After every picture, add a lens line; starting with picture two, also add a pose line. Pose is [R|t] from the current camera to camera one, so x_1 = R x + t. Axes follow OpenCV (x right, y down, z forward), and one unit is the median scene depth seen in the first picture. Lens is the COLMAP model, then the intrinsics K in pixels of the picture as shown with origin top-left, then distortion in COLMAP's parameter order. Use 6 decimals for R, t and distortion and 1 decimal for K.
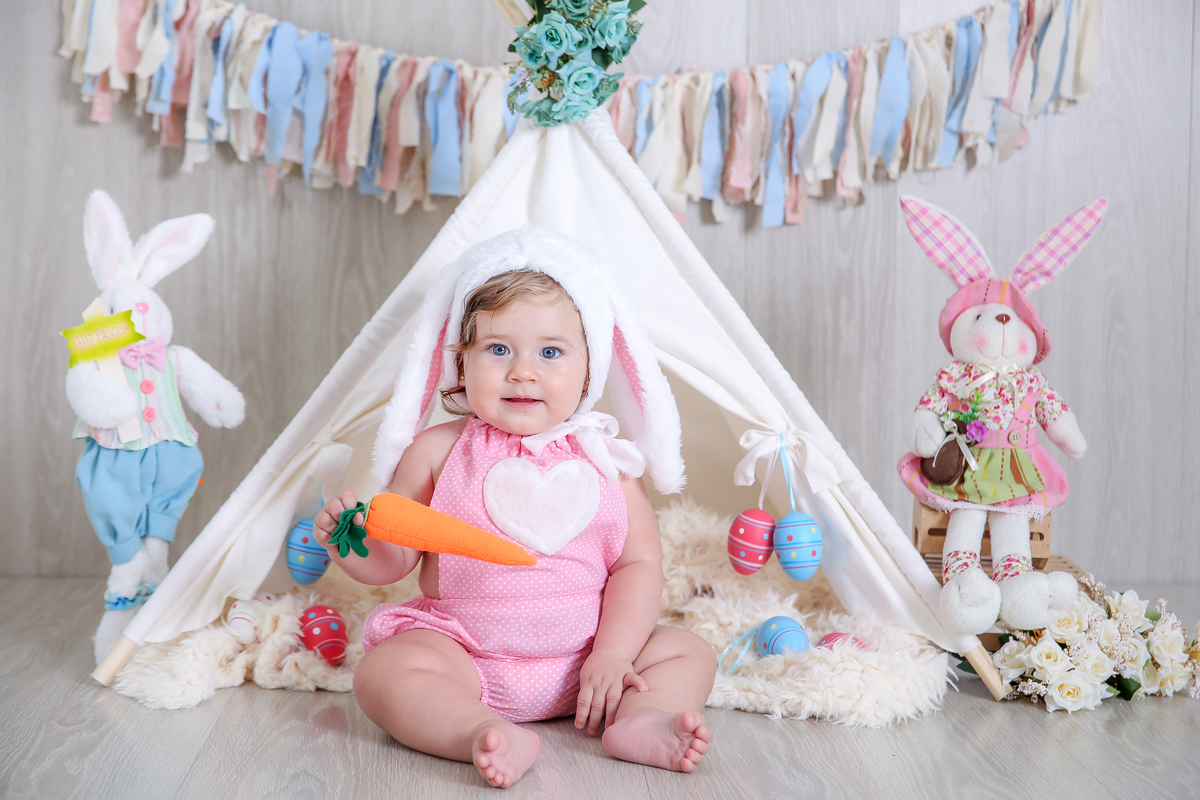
lens RADIAL K [[2265.5, 0, 602.7], [0, 2265.5, 396.2], [0, 0, 1]] dist [0.086720, 0.000000]
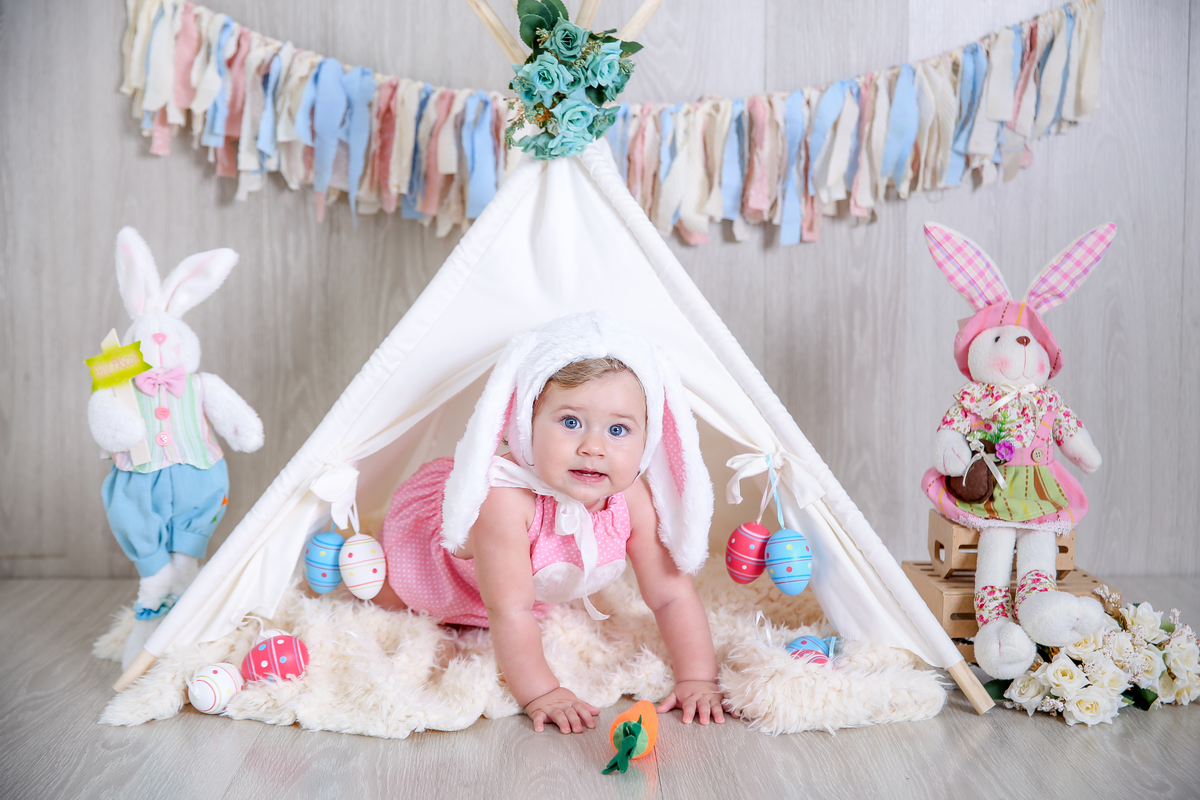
lens RADIAL K [[1520.5, 0, 616.9], [0, 1520.5, 354.7], [0, 0, 1]] dist [0.051710, 0.000000]
pose [[0.999687, -0.009895, -0.022972, 0.010587], [0.010556, 0.999529, 0.028822, -0.048683], [0.022676, -0.029056, 0.999321, 0.308102]]
